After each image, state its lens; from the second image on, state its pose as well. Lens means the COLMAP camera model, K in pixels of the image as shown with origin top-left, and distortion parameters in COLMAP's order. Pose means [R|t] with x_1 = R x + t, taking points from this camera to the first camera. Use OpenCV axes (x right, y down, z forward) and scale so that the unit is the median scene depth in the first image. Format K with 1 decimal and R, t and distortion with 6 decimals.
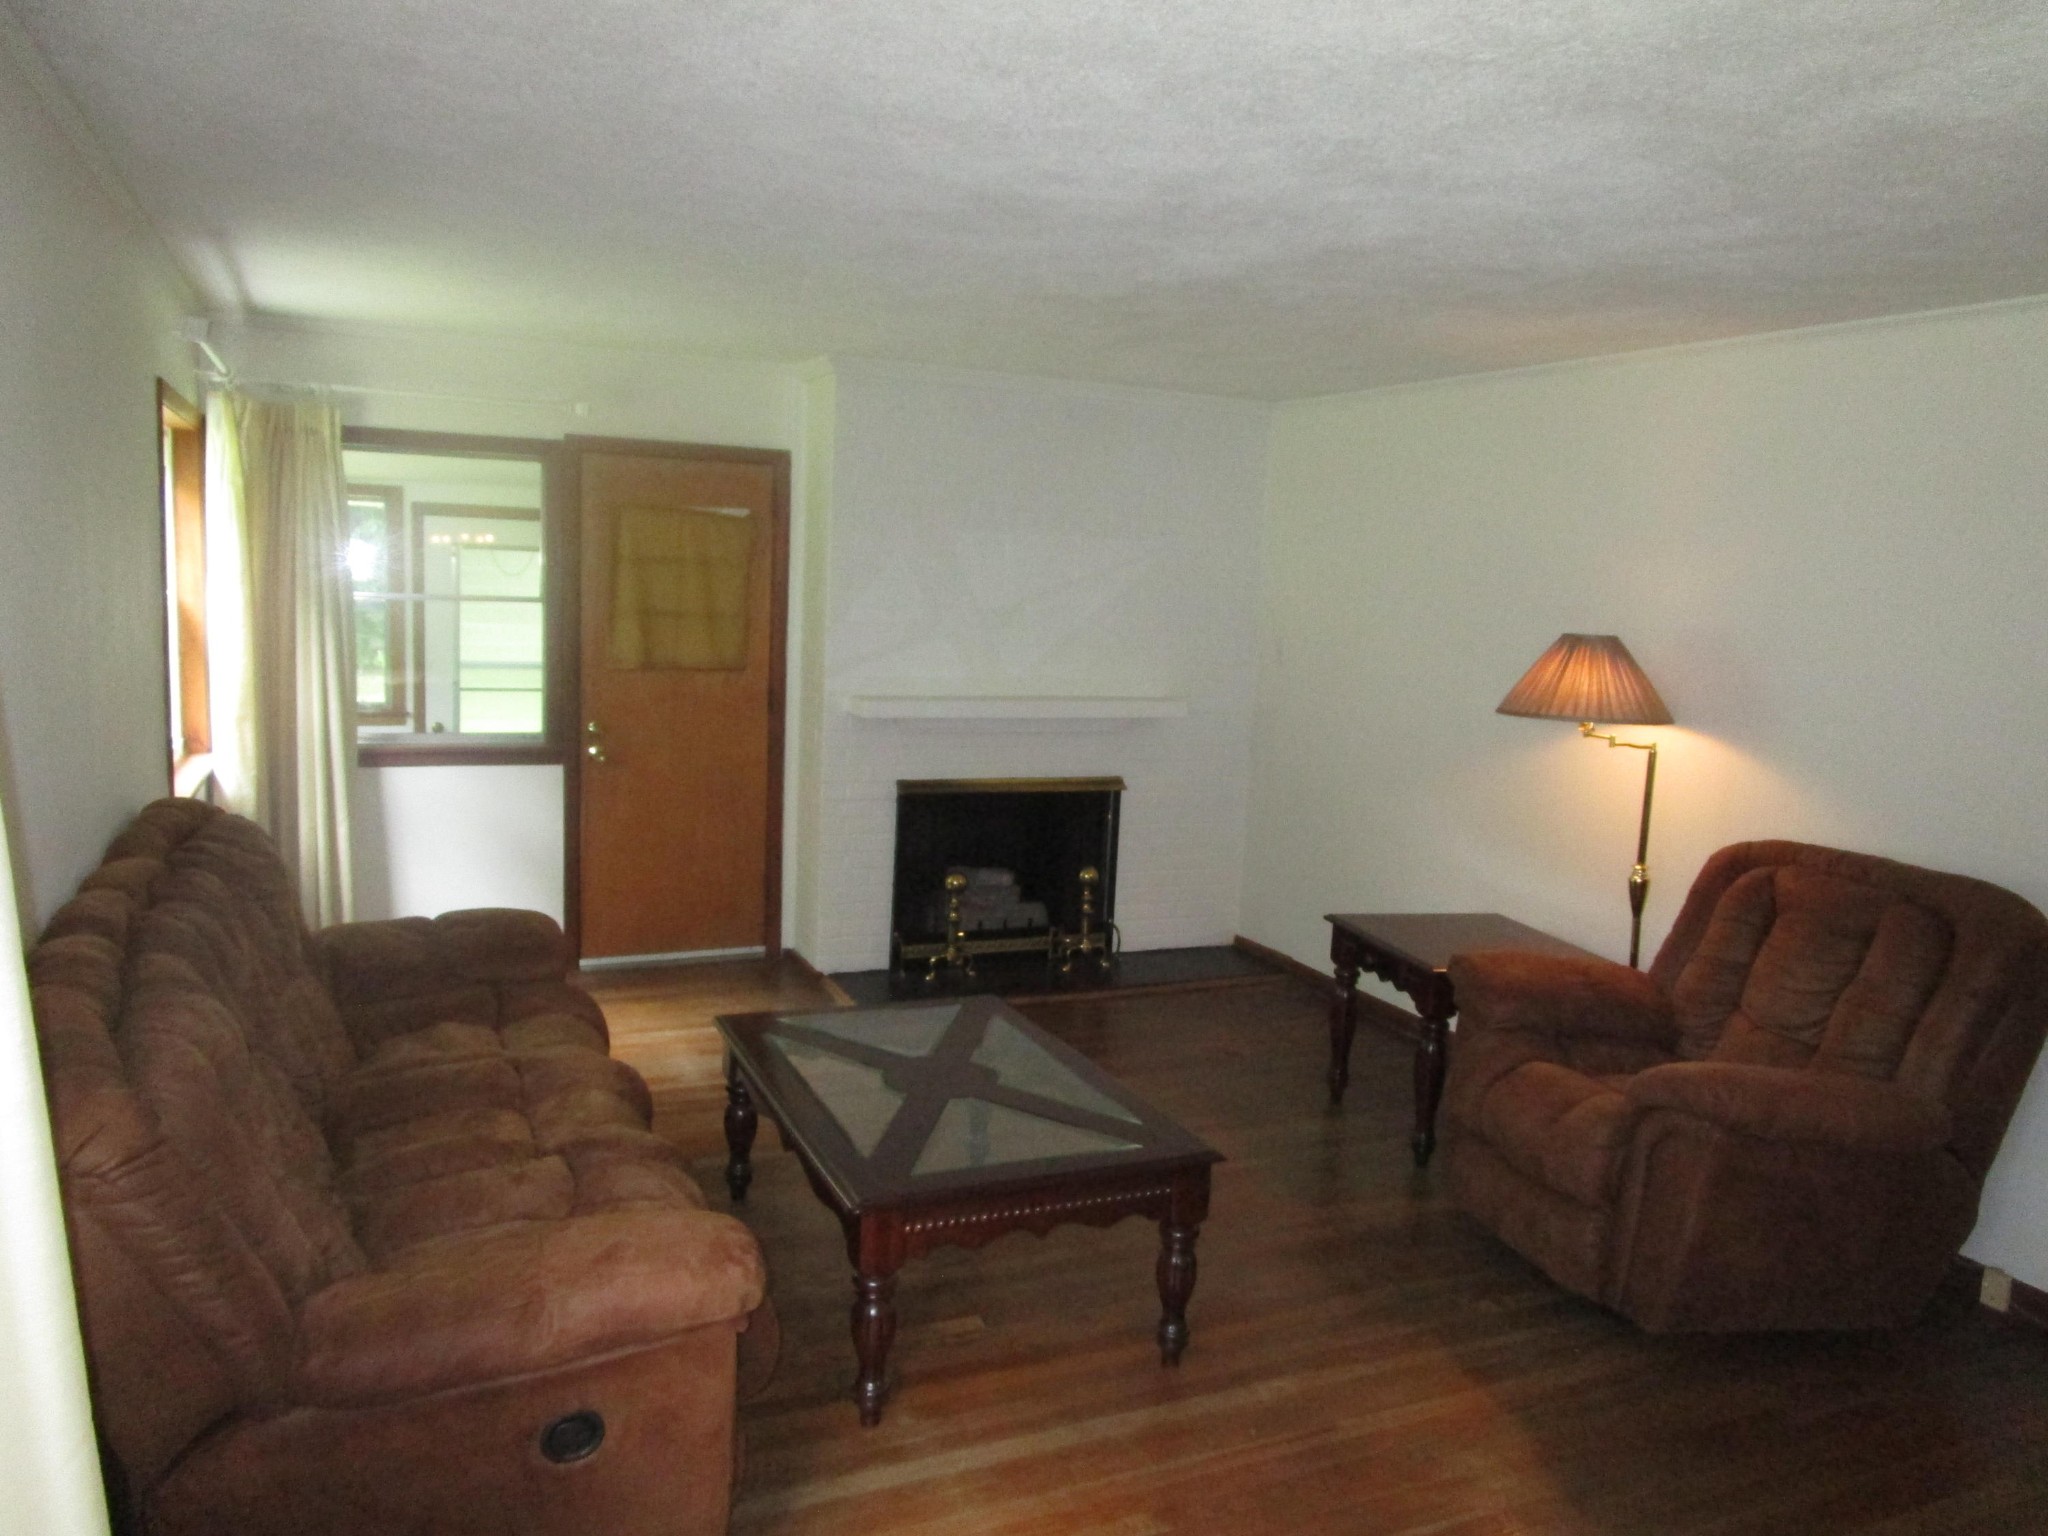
lens RADIAL K [[1439.5, 0, 1030.7], [0, 1439.5, 777.6], [0, 0, 1]] dist [-0.054298, 0.001714]
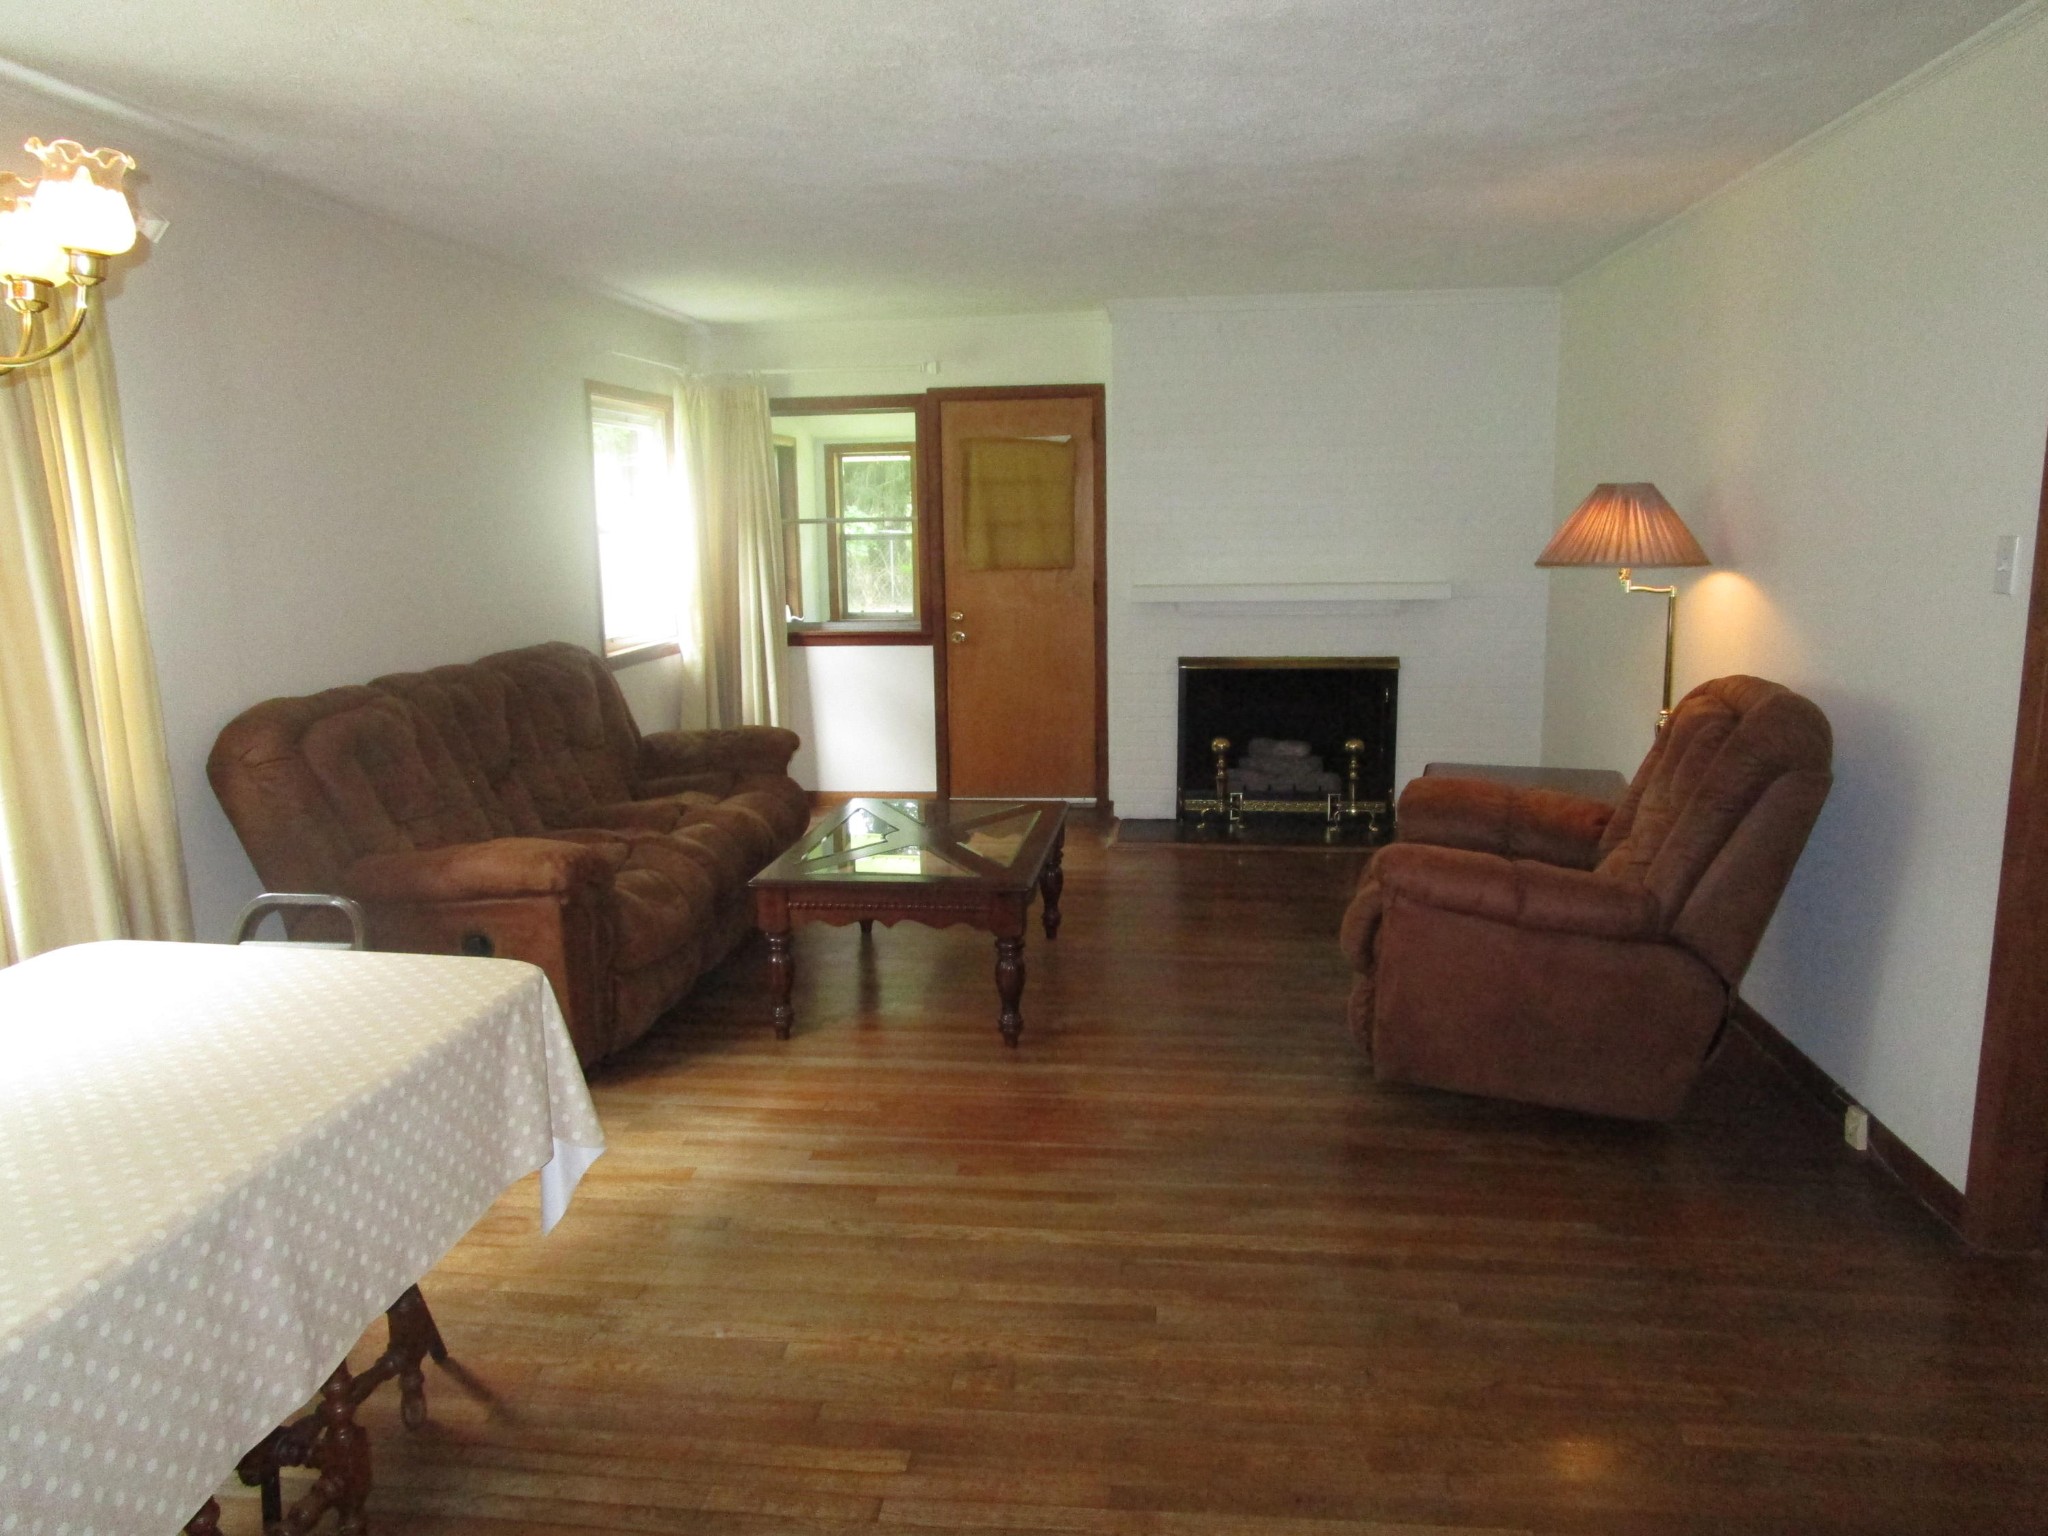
lens RADIAL K [[1447.2, 0, 1024.0], [0, 1447.2, 768.0], [0, 0, 1]] dist [-0.031159, 0.012670]
pose [[0.851639, 0.031507, -0.523181, 0.446109], [-0.017823, 0.999355, 0.031171, 0.061051], [0.523825, -0.017222, 0.851652, -0.077032]]
